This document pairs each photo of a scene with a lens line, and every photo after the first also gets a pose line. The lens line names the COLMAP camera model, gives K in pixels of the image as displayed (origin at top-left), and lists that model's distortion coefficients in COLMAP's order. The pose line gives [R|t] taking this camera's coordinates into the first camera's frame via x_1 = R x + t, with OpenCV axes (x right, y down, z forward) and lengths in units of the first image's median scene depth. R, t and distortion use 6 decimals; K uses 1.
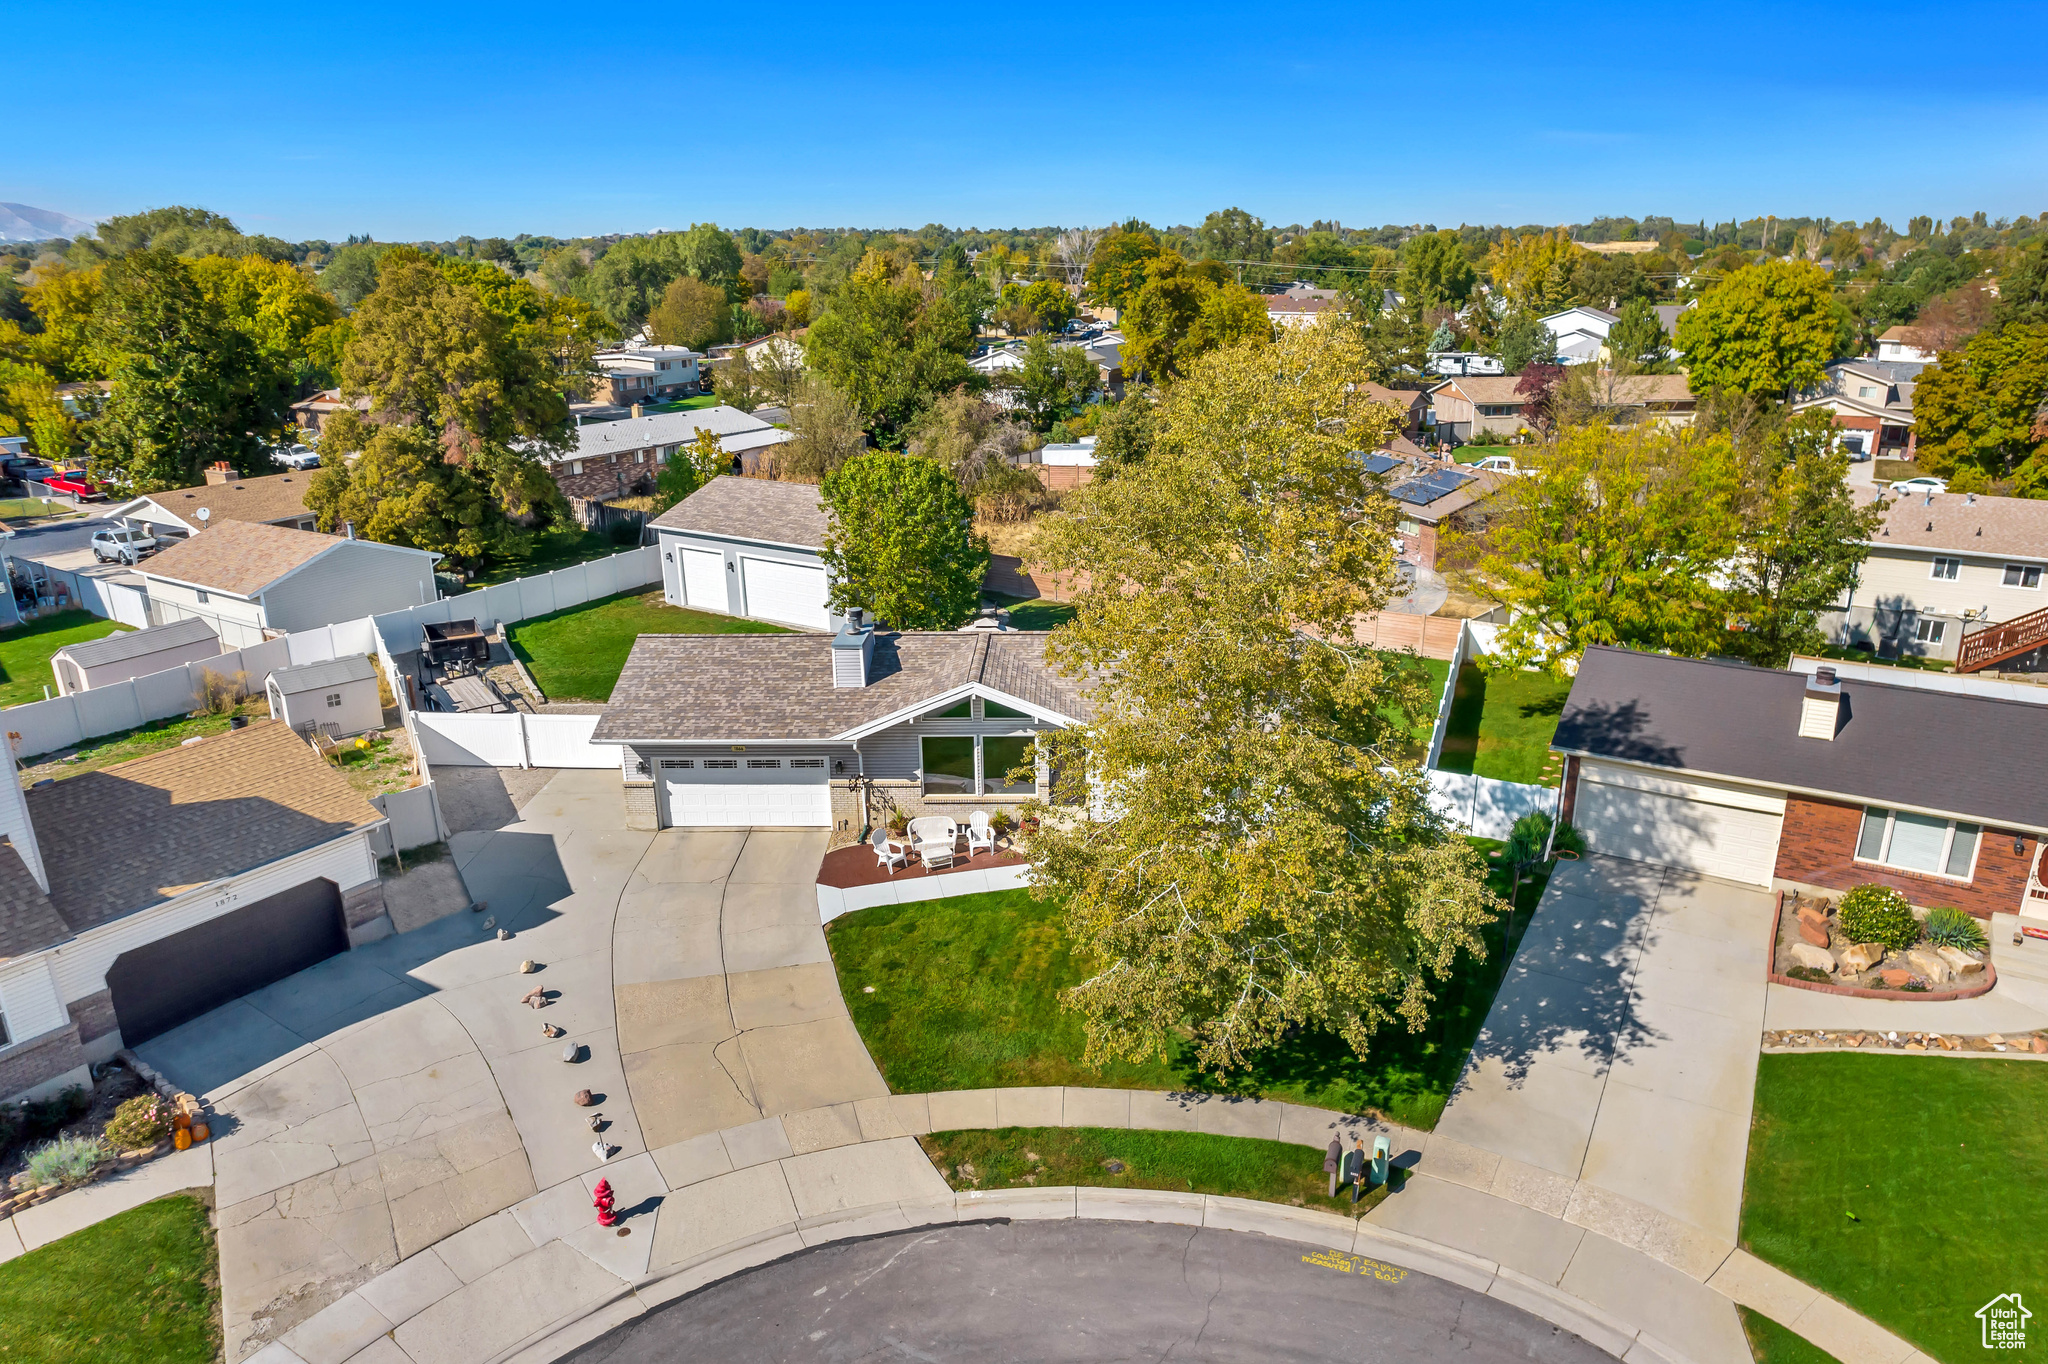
lens RADIAL K [[1329.6, 0, 1043.0], [0, 1329.6, 682.9], [0, 0, 1]] dist [-0.079421, 0.068088]
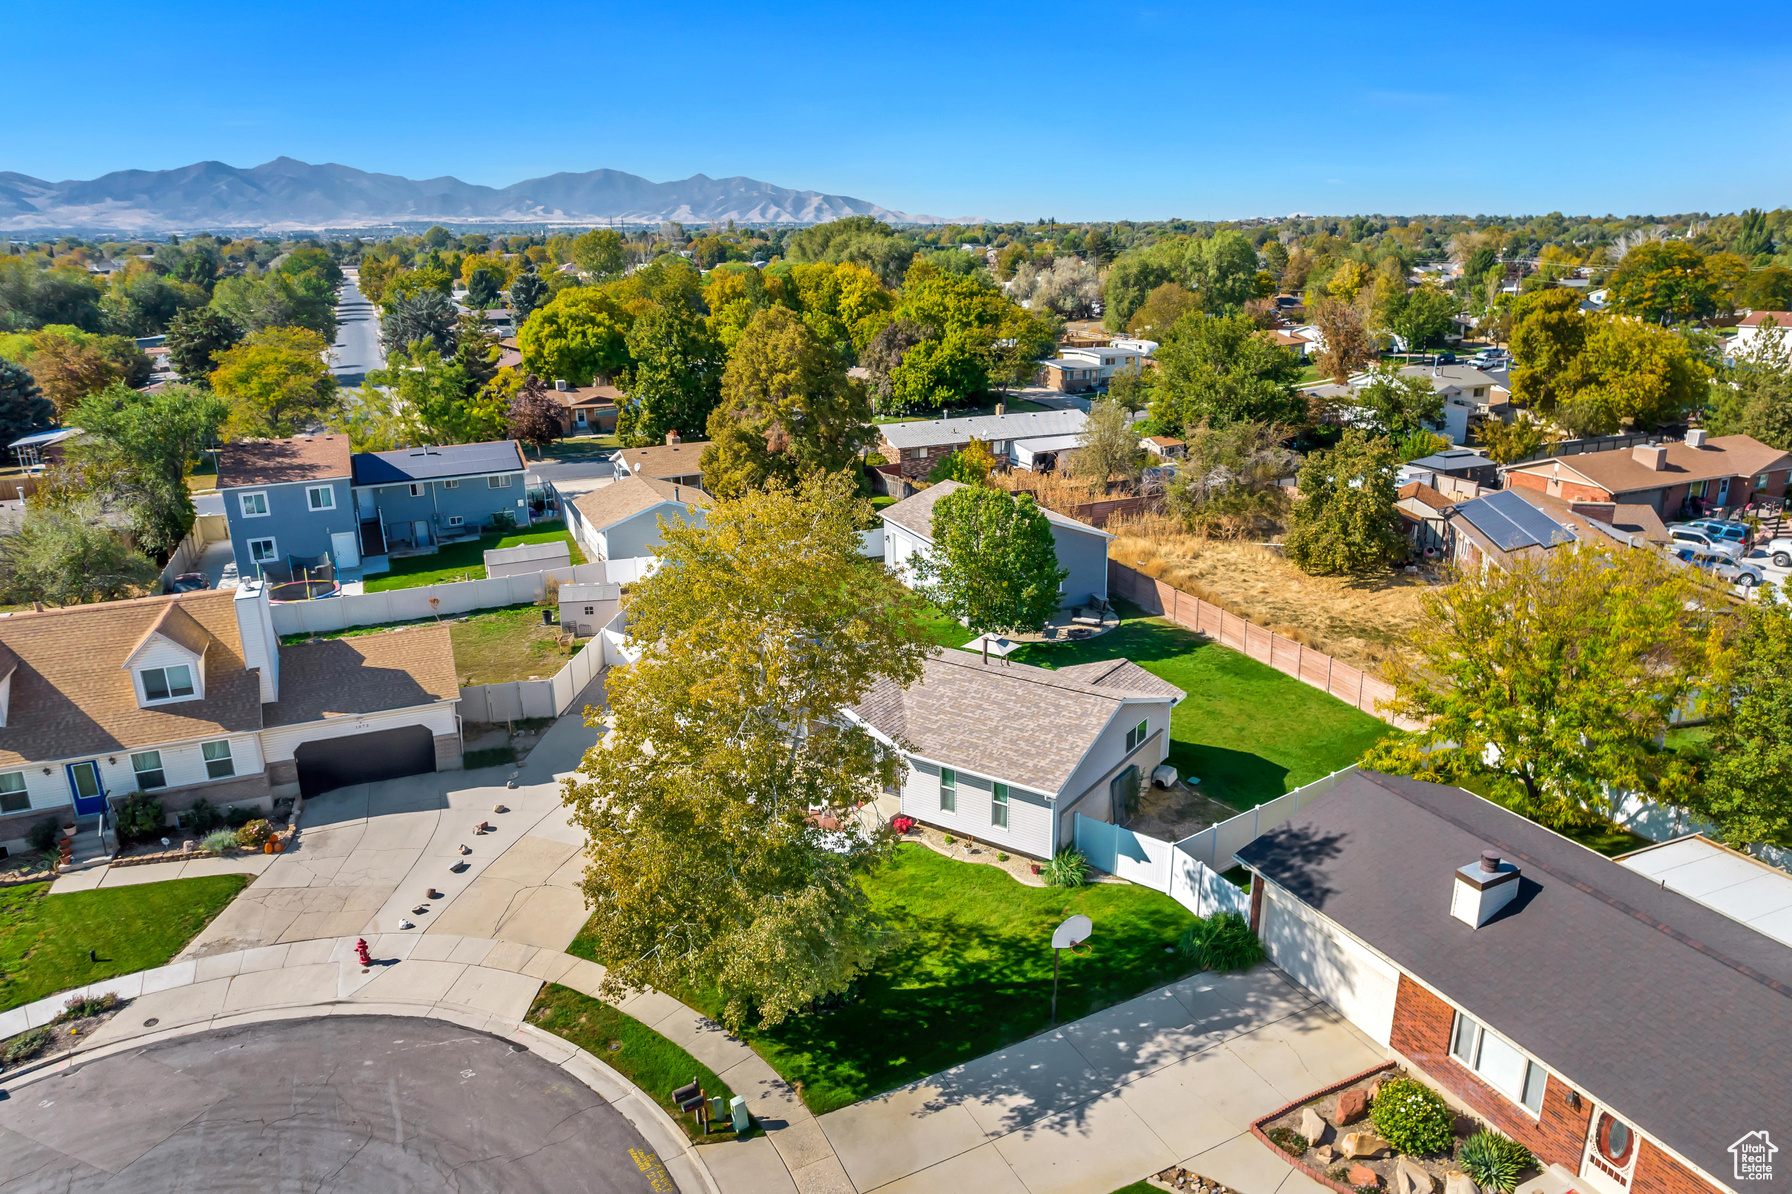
lens RADIAL K [[1163.4, 0, 912.6], [0, 1163.4, 597.8], [0, 0, 1]] dist [-0.079421, 0.068088]
pose [[0.835250, 0.161638, -0.525577, 0.633911], [-0.166660, 0.985276, 0.038158, -0.151743], [0.524006, 0.055721, 0.849890, 0.055155]]
